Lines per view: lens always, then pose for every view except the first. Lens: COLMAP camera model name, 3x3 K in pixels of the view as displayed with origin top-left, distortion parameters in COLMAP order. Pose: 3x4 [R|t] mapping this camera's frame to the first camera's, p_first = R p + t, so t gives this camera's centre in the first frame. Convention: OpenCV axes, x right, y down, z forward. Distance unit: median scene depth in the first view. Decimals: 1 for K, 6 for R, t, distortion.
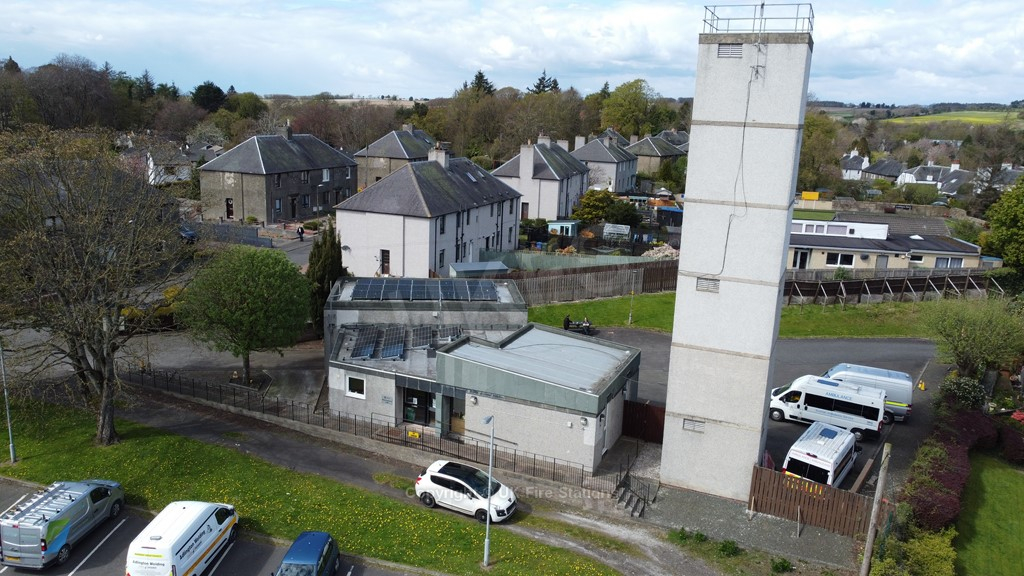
lens RADIAL K [[774.4, 0, 512.0], [0, 774.4, 288.0], [0, 0, 1]] dist [0.008142, -0.008274]
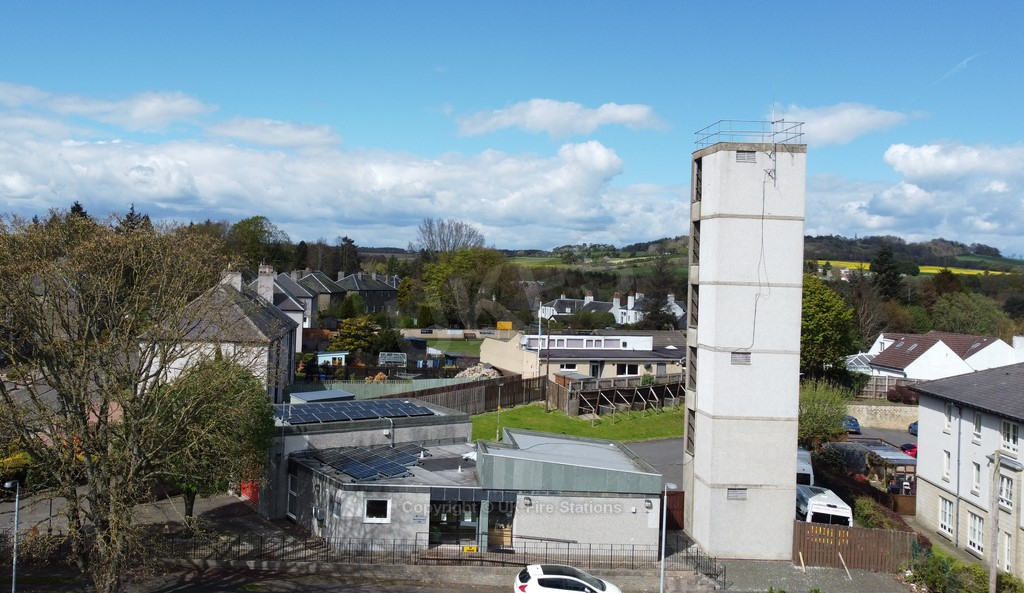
lens RADIAL K [[887.9, 0, 436.0], [0, 887.9, 263.2], [0, 0, 1]] dist [0.009331, -0.009510]
pose [[0.905539, -0.005198, 0.424232, -0.527039], [0.097464, 0.975731, -0.196084, 0.054173], [-0.412917, 0.218909, 0.884069, 0.017260]]
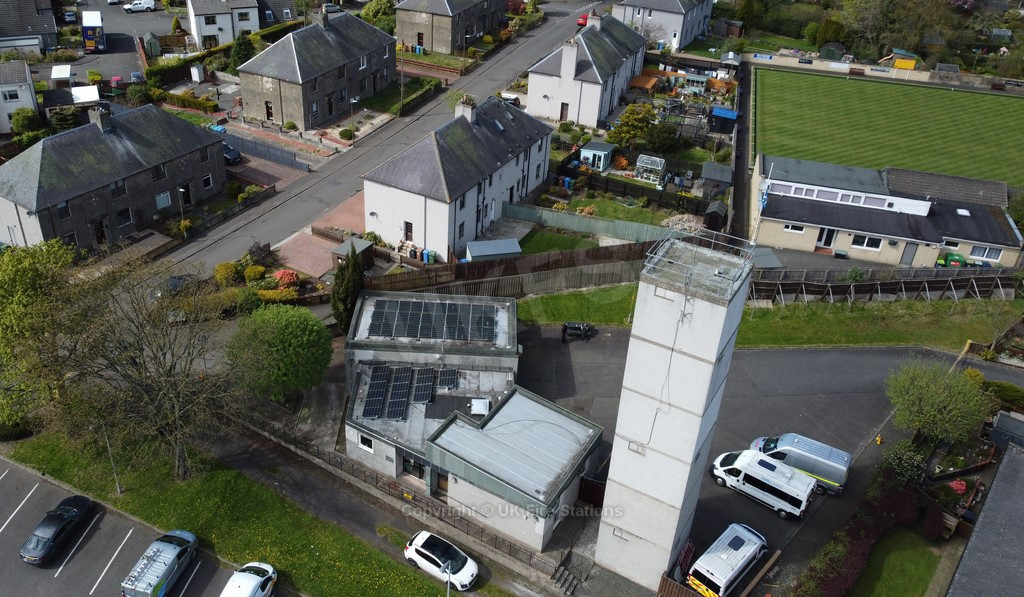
lens RADIAL K [[856.1, 0, 457.4], [0, 856.1, 278.9], [0, 0, 1]] dist [0.009262, -0.011694]
pose [[0.987687, 0.071419, -0.139188, 0.108774], [-0.024637, 0.949620, 0.312435, -0.519131], [0.154489, -0.305159, 0.939687, -0.180396]]
